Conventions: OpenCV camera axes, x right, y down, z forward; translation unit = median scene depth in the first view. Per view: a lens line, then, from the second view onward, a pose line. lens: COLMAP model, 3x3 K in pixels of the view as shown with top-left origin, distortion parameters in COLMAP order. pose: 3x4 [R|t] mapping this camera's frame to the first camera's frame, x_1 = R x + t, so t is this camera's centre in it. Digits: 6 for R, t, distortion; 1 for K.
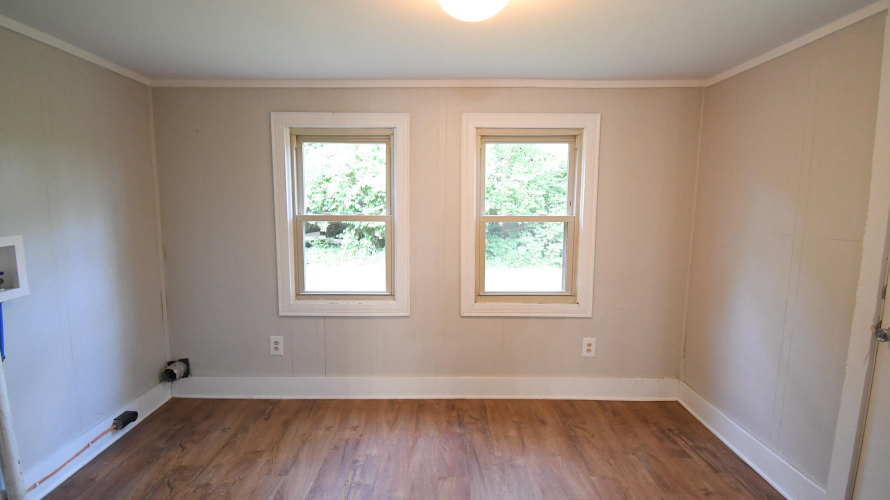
lens RADIAL K [[389.8, 0, 439.5], [0, 389.8, 248.9], [0, 0, 1]] dist [0.012248, -0.019908]
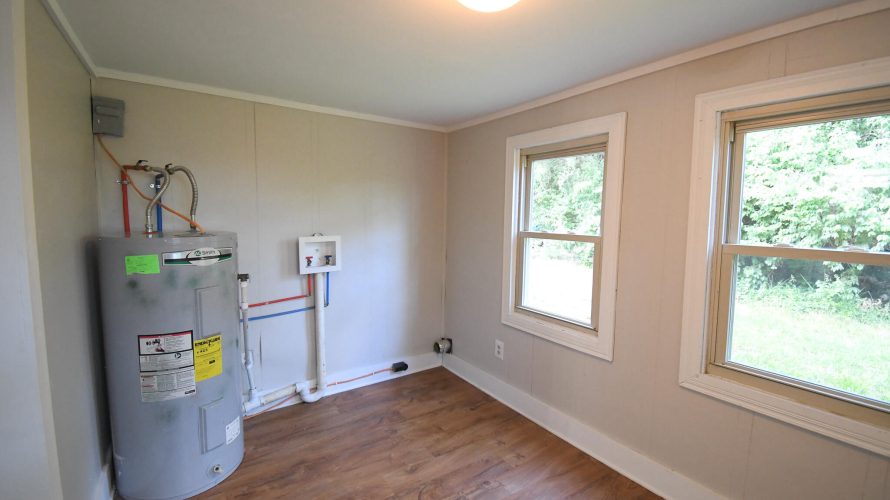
lens RADIAL K [[389.8, 0, 441.1], [0, 389.8, 248.7], [0, 0, 1]] dist [0.012248, -0.019908]
pose [[0.551641, 0.078719, -0.830359, 0.403300], [-0.109711, 0.993735, 0.021322, -0.040988], [0.826835, 0.079337, 0.556821, 0.254384]]
